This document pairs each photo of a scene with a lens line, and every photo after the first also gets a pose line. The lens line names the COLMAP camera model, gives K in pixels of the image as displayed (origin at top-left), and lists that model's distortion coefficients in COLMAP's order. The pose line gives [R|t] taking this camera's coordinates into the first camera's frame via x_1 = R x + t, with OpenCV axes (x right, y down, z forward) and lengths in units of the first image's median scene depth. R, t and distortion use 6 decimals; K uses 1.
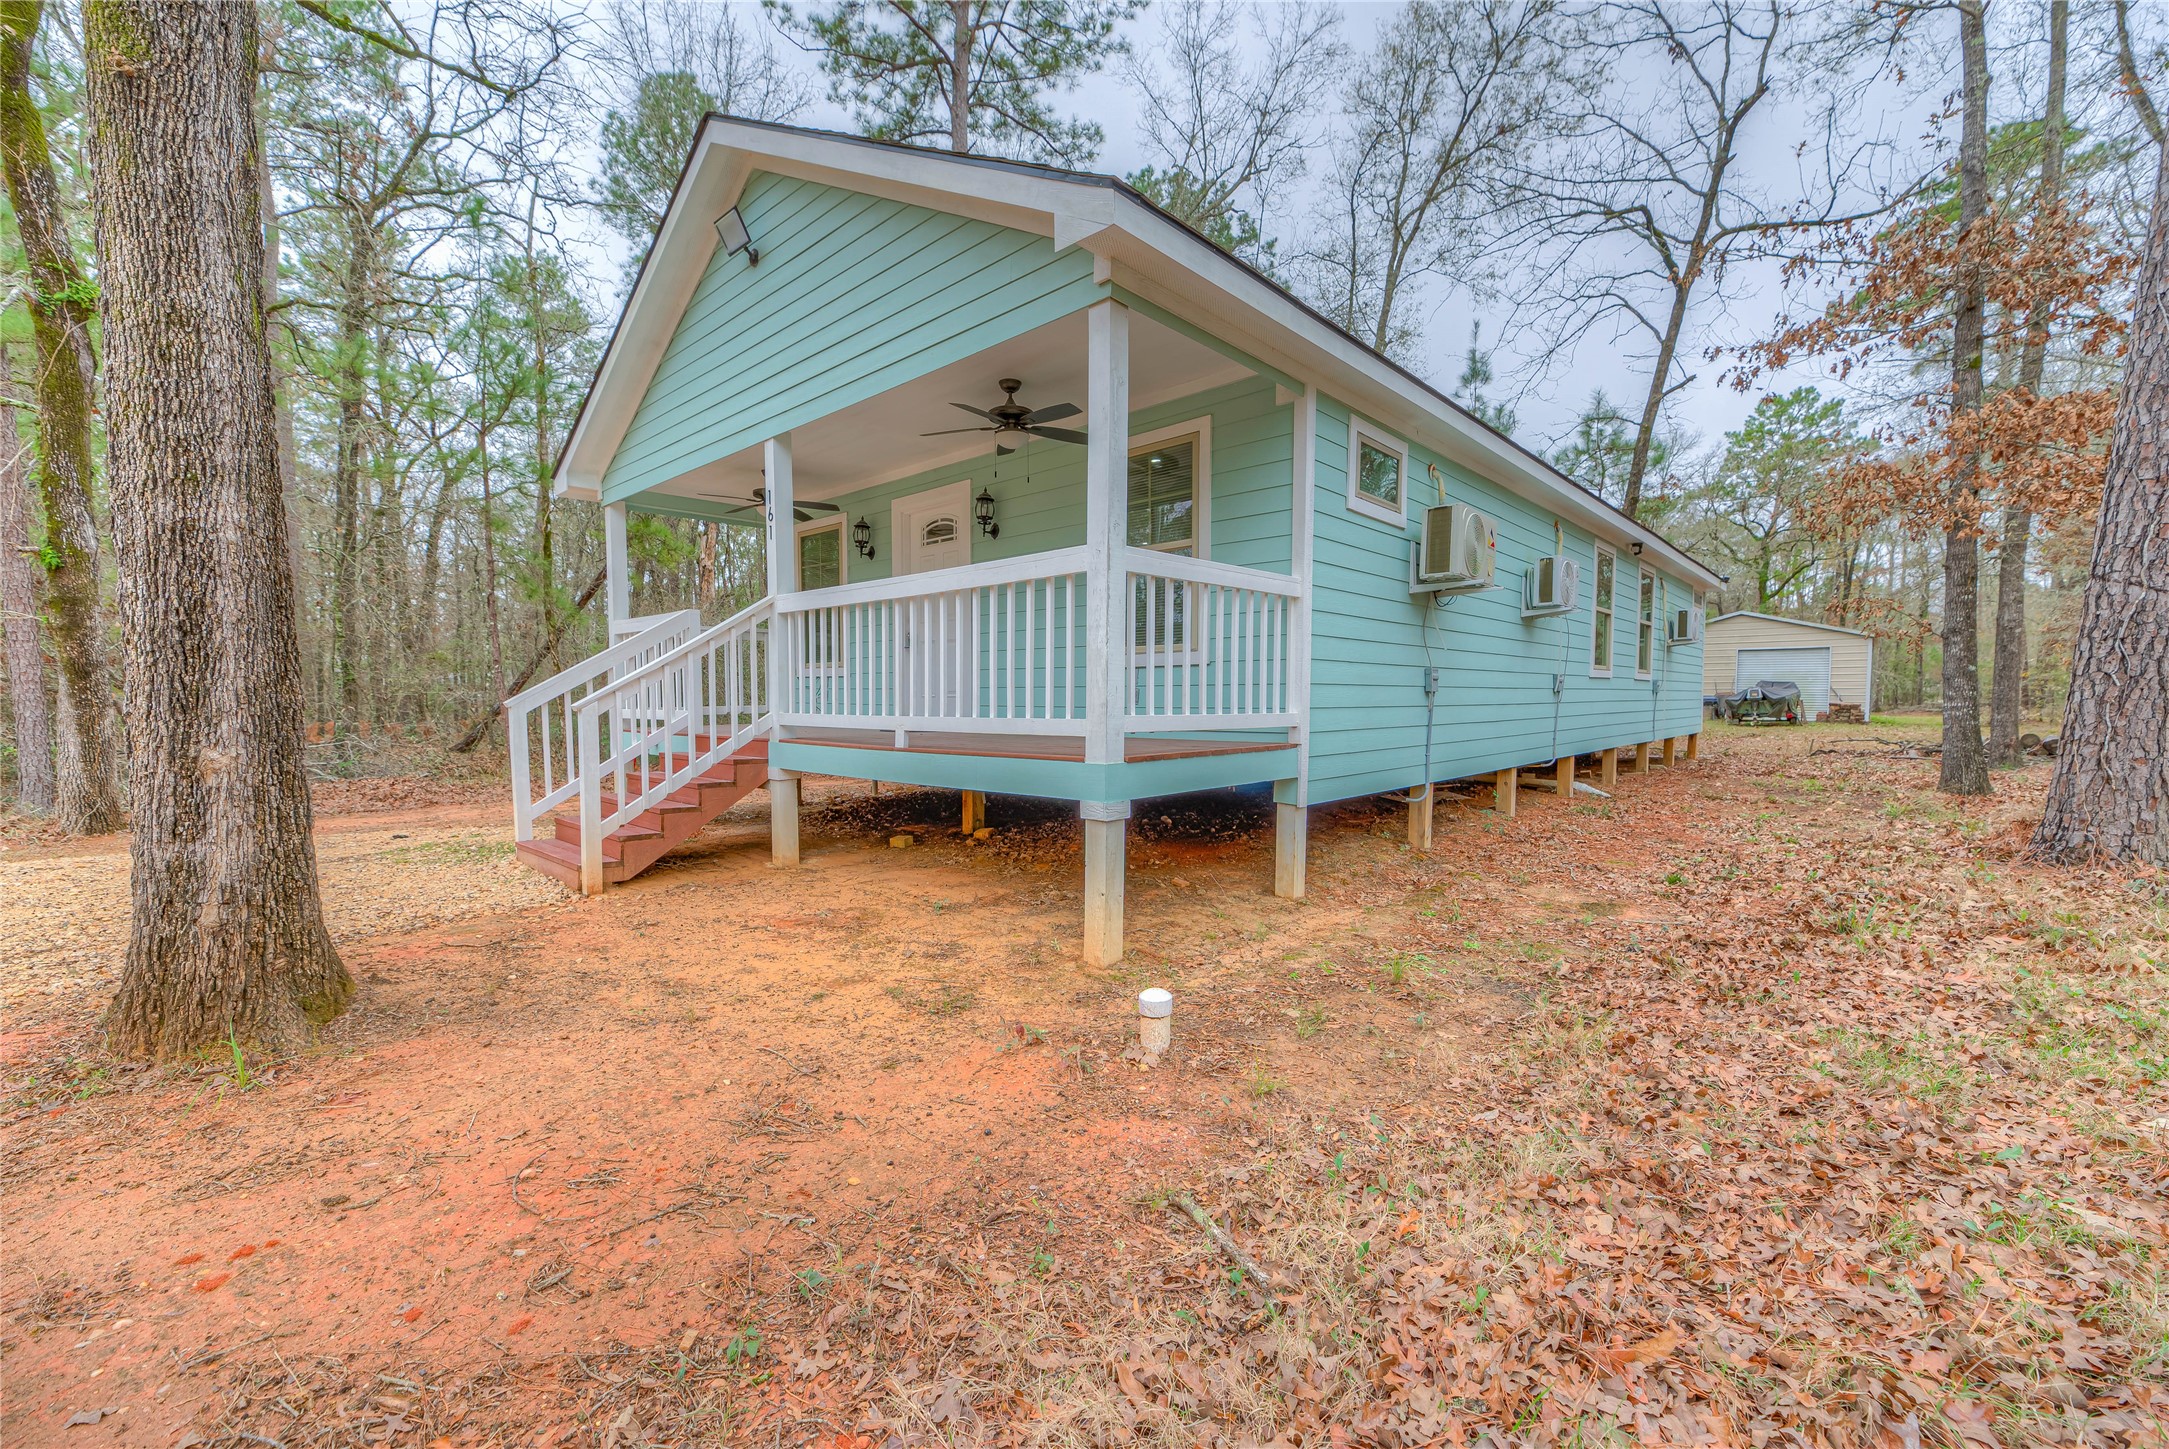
lens RADIAL K [[872.3, 0, 1091.8], [0, 872.3, 713.5], [0, 0, 1]] dist [0.001526, 0.000088]
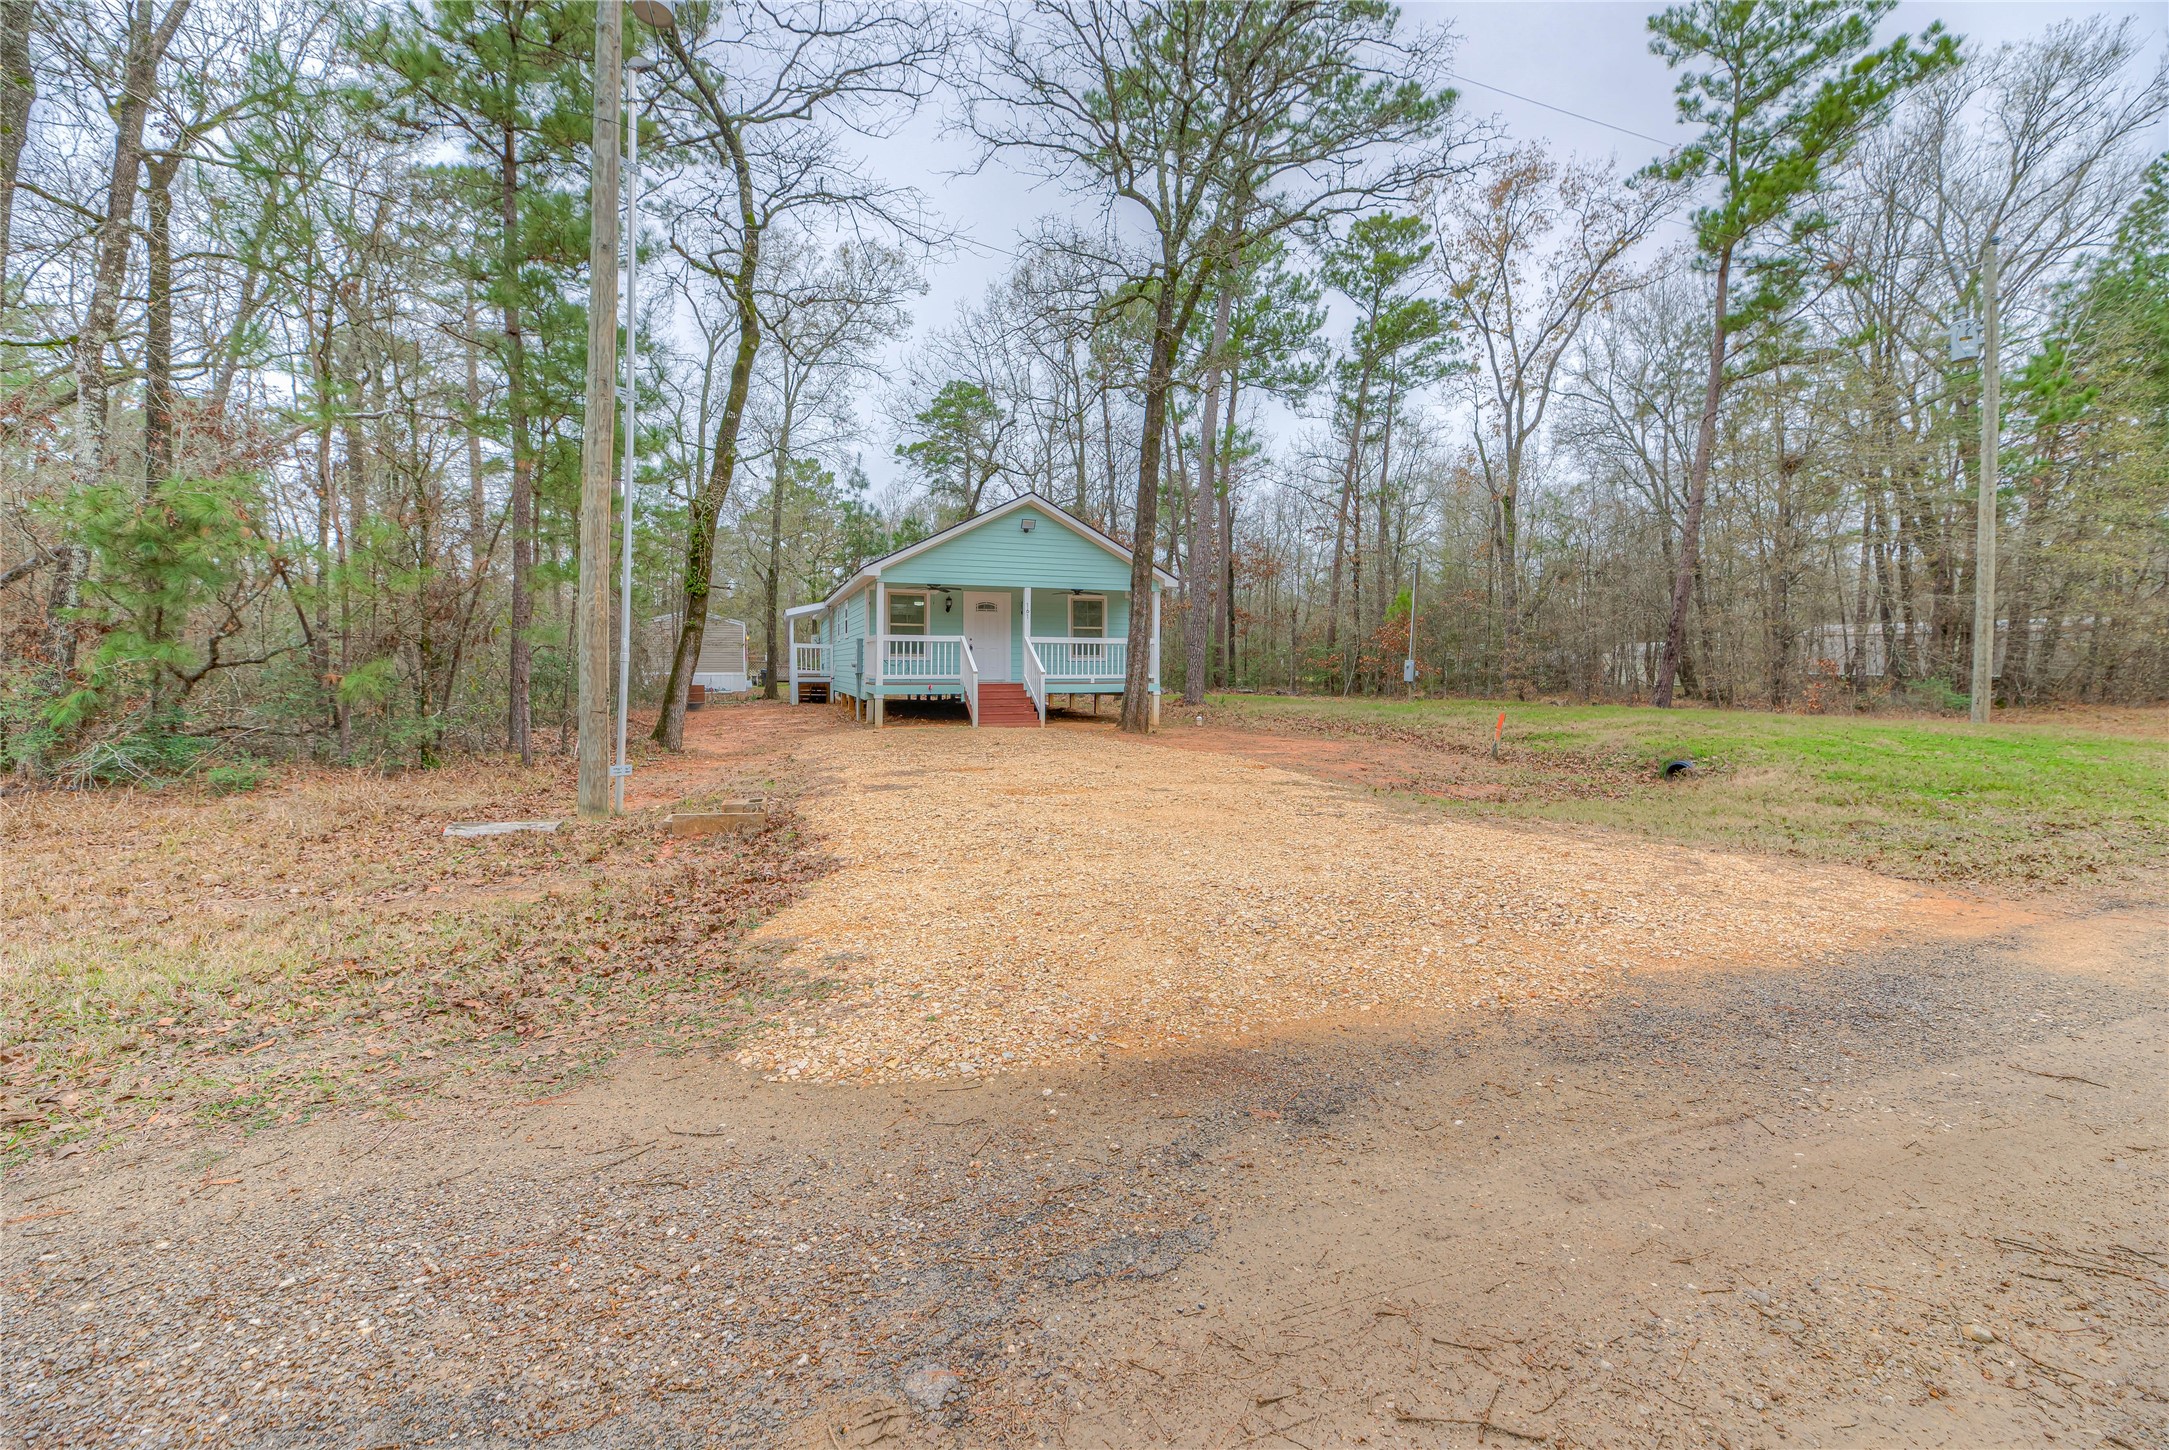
lens RADIAL K [[820.5, 0, 1103.2], [0, 820.5, 692.9], [0, 0, 1]] dist [0.006765, 0.000031]
pose [[0.439516, -0.024246, 0.897907, -2.853301], [0.020611, 0.999645, 0.016904, 0.017330], [-0.897998, 0.011077, 0.439860, -0.515169]]
